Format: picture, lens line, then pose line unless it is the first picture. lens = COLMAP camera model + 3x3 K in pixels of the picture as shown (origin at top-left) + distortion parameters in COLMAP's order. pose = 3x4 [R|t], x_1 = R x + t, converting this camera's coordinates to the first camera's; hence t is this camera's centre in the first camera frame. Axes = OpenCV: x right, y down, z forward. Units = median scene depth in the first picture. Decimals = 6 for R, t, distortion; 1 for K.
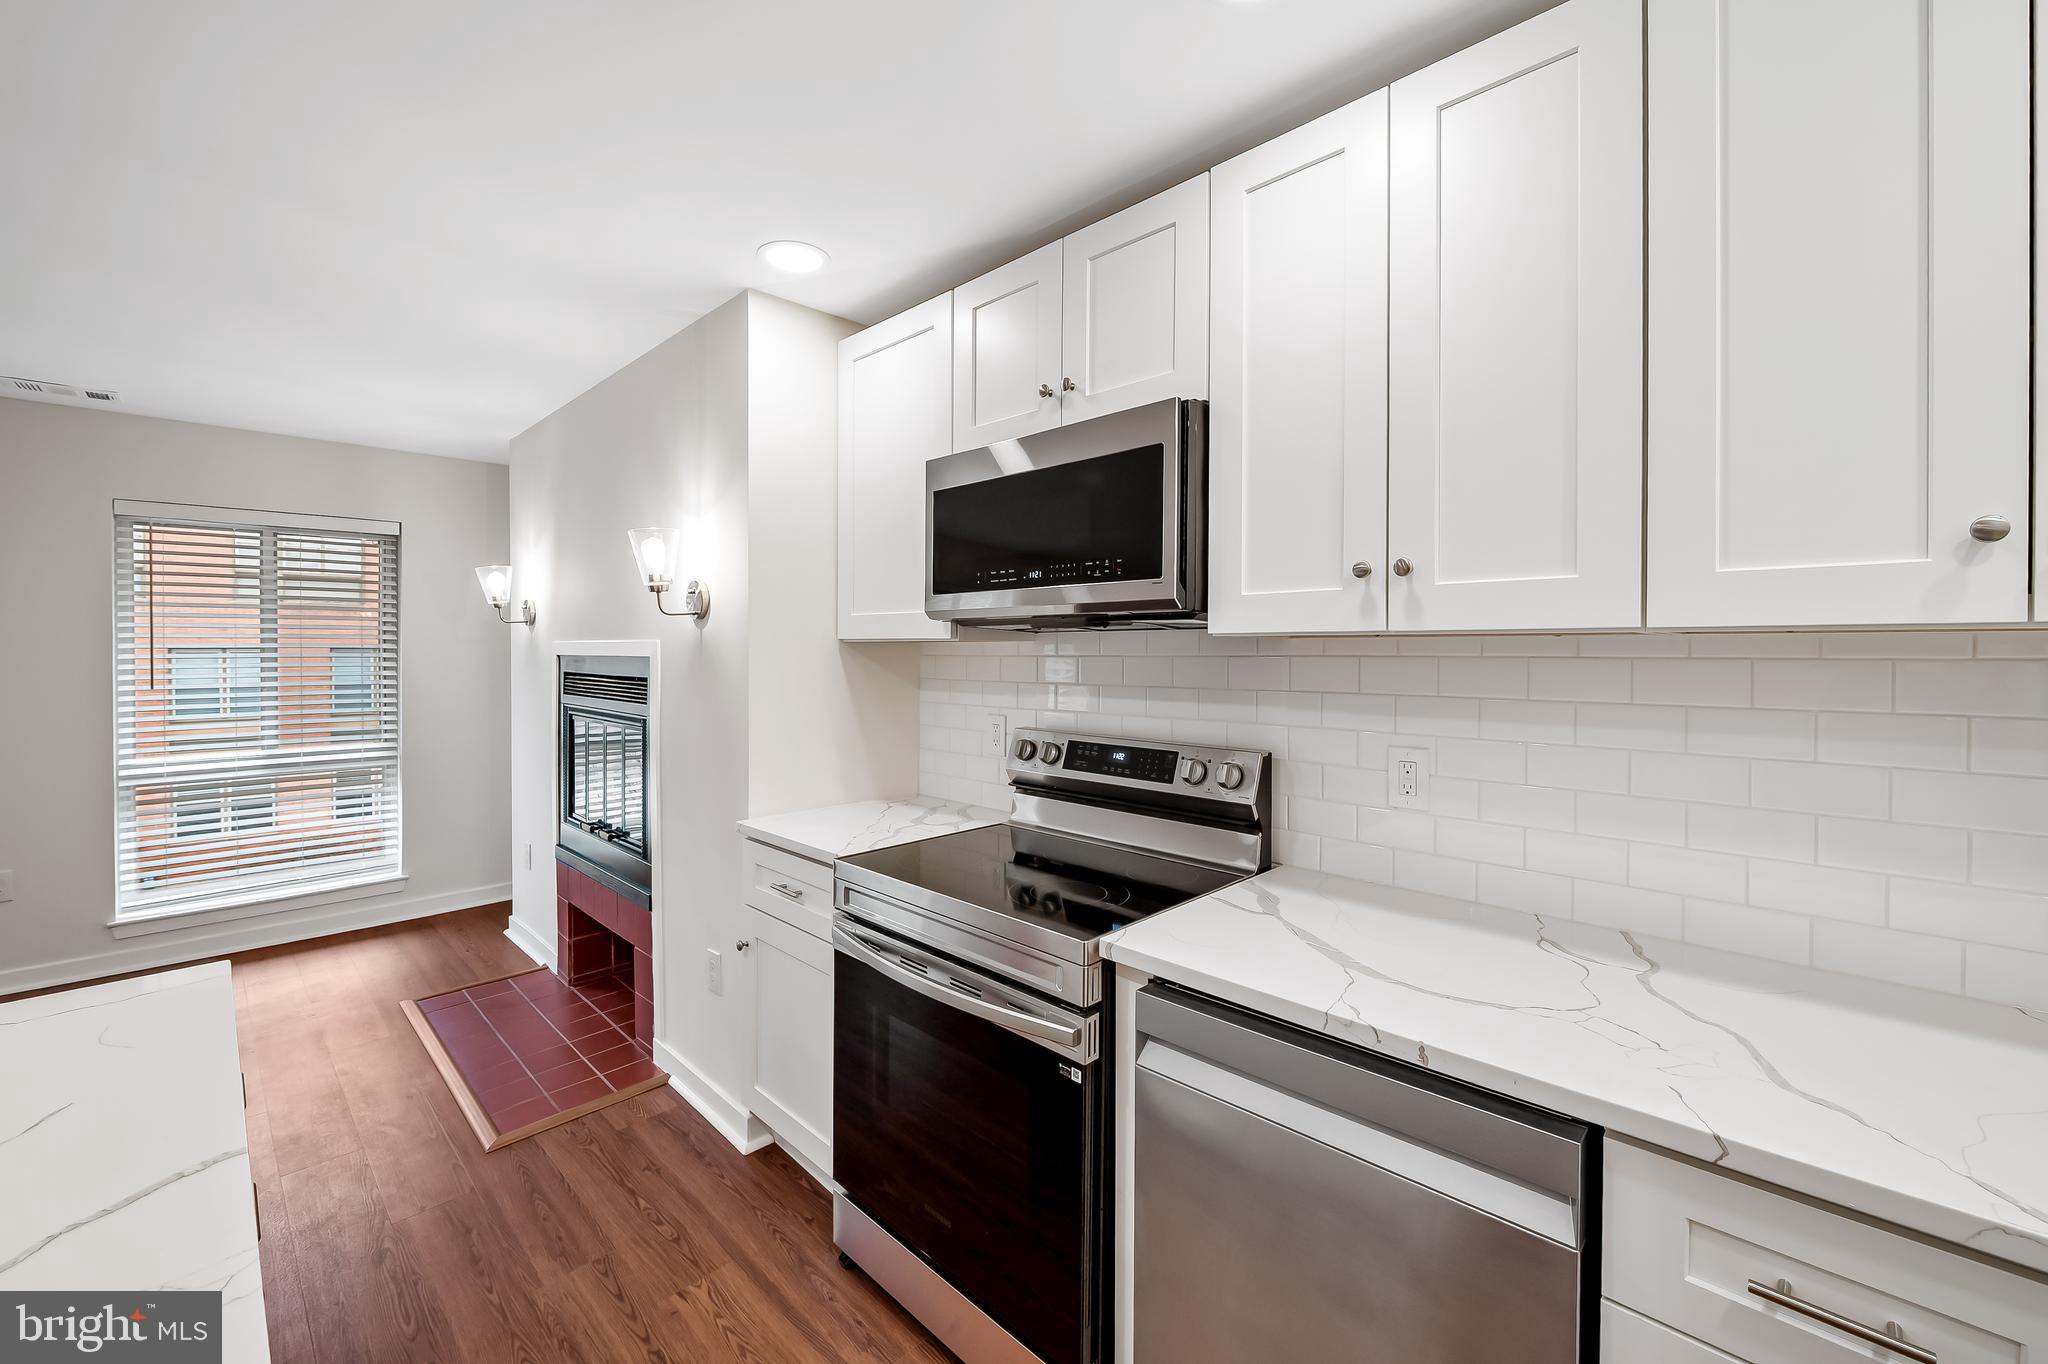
lens RADIAL K [[822.9, 0, 1022.1], [0, 822.9, 655.6], [0, 0, 1]] dist [-0.007747, -0.000124]
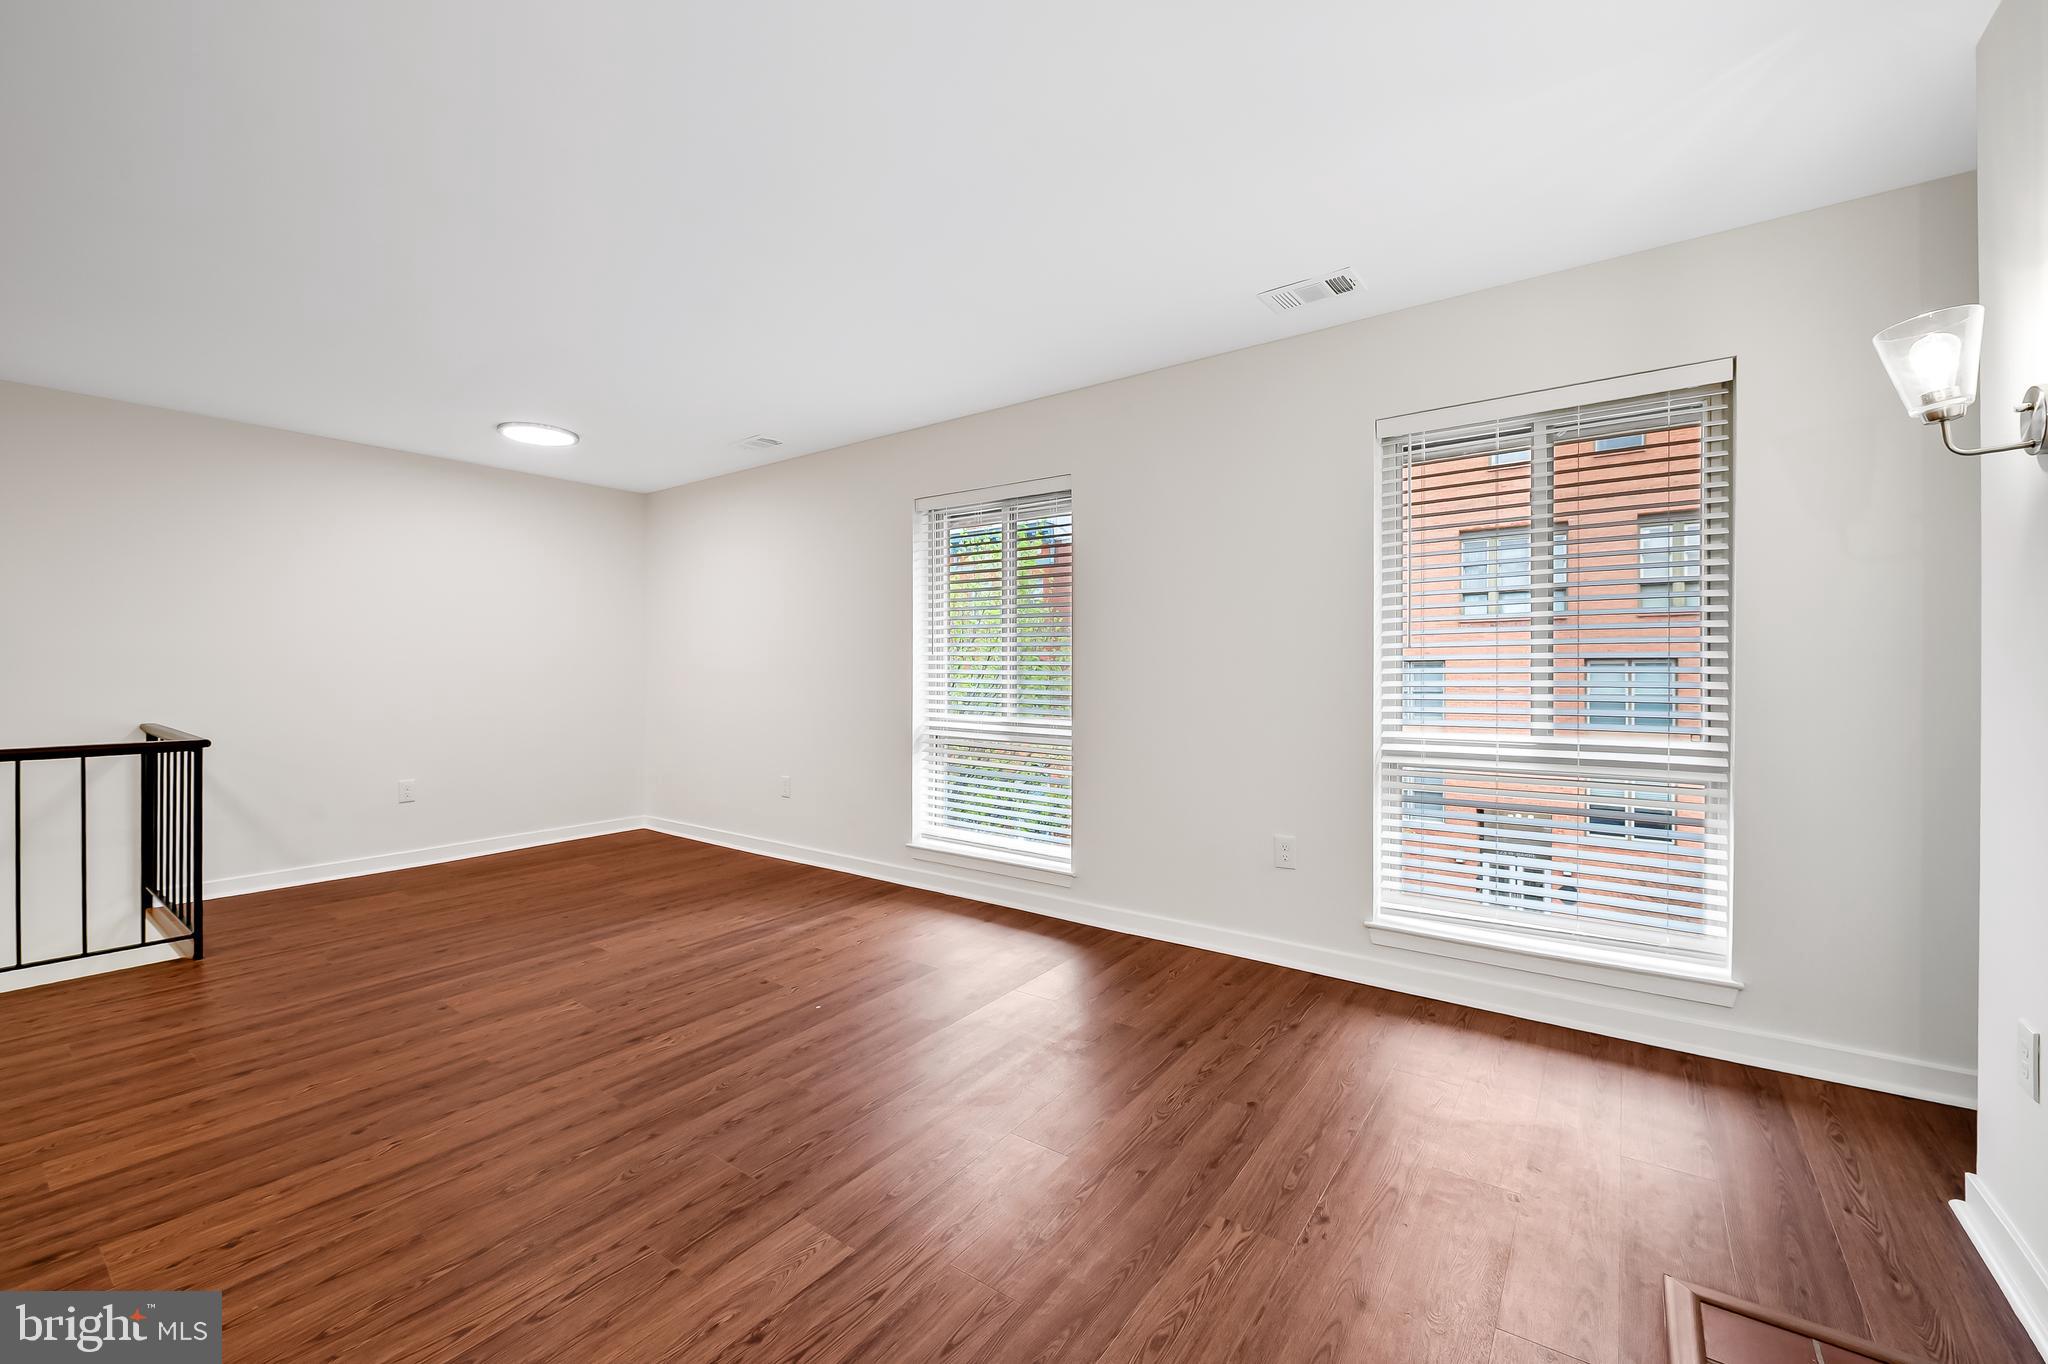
lens RADIAL K [[842.4, 0, 1026.3], [0, 842.4, 672.3], [0, 0, 1]] dist [-0.010423, -0.000069]
pose [[0.155730, 0.000871, -0.987799, -0.279598], [-0.009264, 0.999957, -0.000579, 0.065105], [0.987756, 0.009241, 0.155732, 0.452276]]
